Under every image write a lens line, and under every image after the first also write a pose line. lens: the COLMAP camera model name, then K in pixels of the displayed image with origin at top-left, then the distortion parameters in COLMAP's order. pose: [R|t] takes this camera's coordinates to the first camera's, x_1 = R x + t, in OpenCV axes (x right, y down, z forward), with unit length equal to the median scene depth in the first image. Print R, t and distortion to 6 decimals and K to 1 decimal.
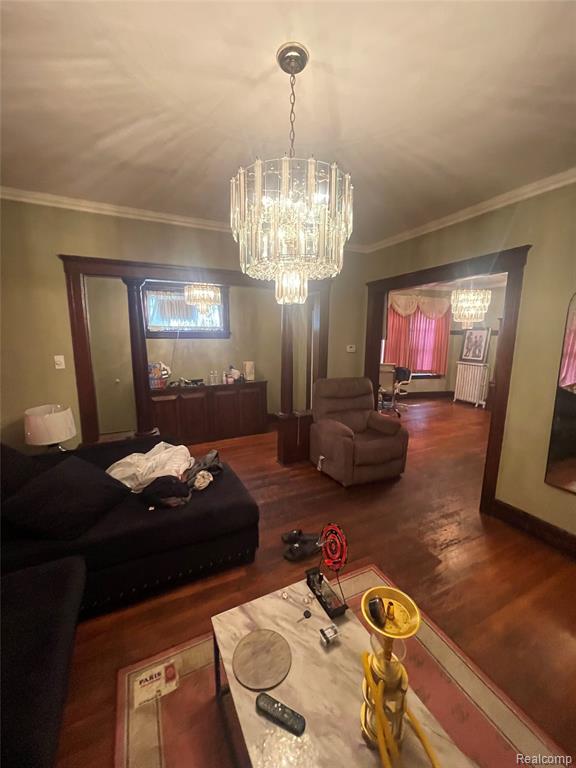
lens RADIAL K [[309.9, 0, 288.0], [0, 309.9, 384.0], [0, 0, 1]] dist [-0.012570, 0.000023]
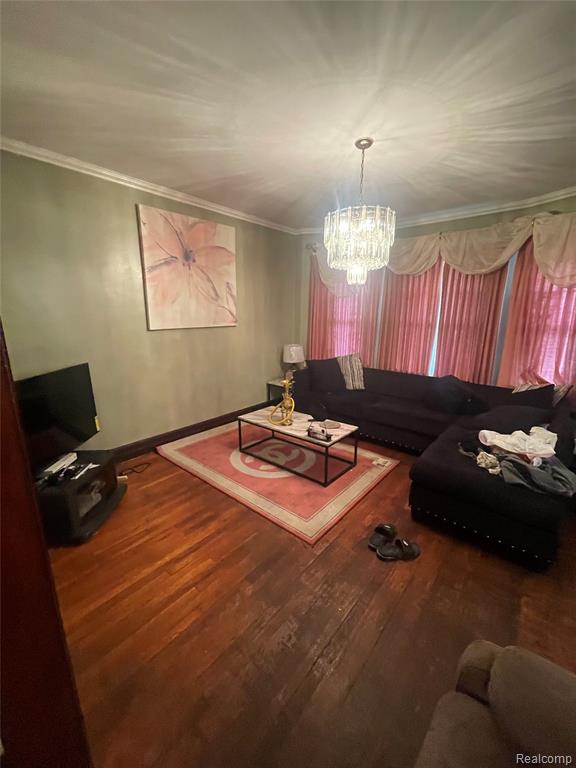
lens RADIAL K [[309.9, 0, 288.0], [0, 309.9, 384.0], [0, 0, 1]] dist [-0.012570, 0.000023]
pose [[-0.920202, 0.075513, -0.384091, 0.627461], [-0.078311, 0.925868, 0.369644, -0.208739], [0.383530, 0.370226, -0.846072, 1.485638]]
